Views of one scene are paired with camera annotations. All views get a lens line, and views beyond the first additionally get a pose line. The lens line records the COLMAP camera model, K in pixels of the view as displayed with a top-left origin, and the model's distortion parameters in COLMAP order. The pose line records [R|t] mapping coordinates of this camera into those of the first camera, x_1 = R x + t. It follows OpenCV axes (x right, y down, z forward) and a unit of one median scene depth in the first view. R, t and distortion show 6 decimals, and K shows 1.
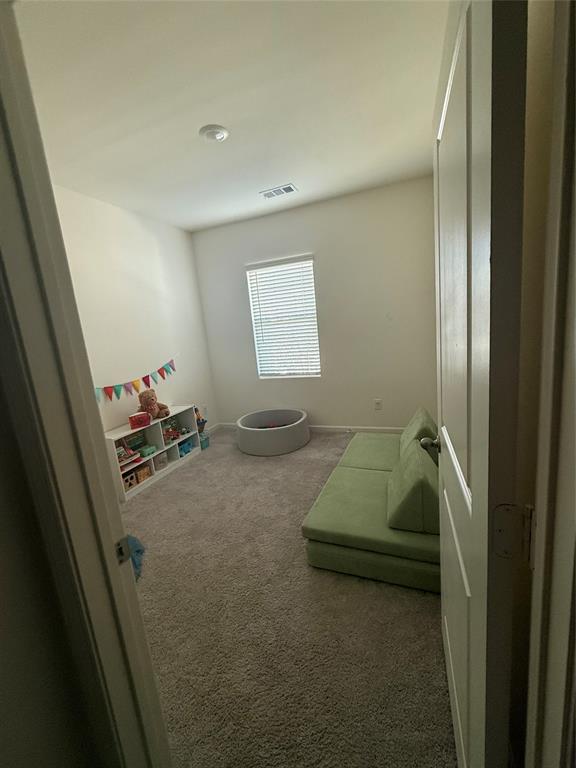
lens RADIAL K [[311.1, 0, 283.5], [0, 311.1, 382.5], [0, 0, 1]] dist [0.000793, 0.000200]
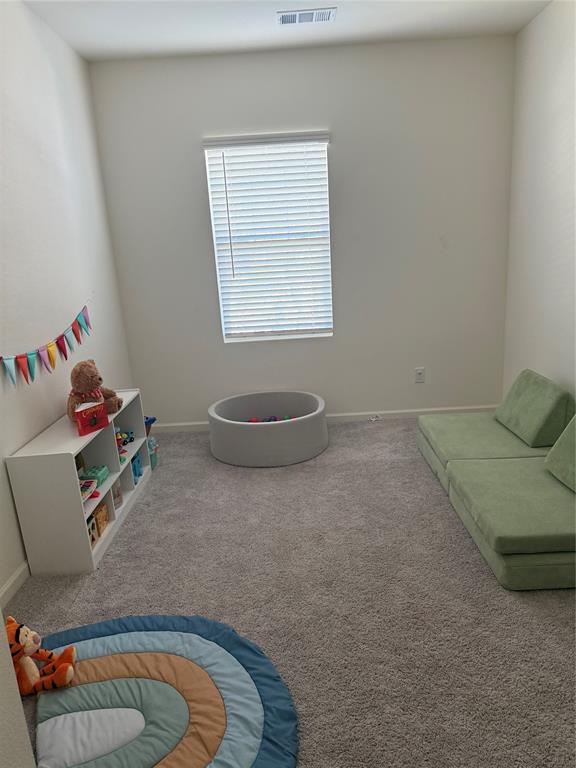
lens RADIAL K [[530.0, 0, 288.2], [0, 530.0, 384.2], [0, 0, 1]] dist [0.046195, -0.049281]
pose [[0.936947, -0.050235, 0.345843, -0.366264], [0.035216, 0.998149, 0.049577, 0.025287], [-0.347693, -0.034272, 0.936982, 0.034592]]
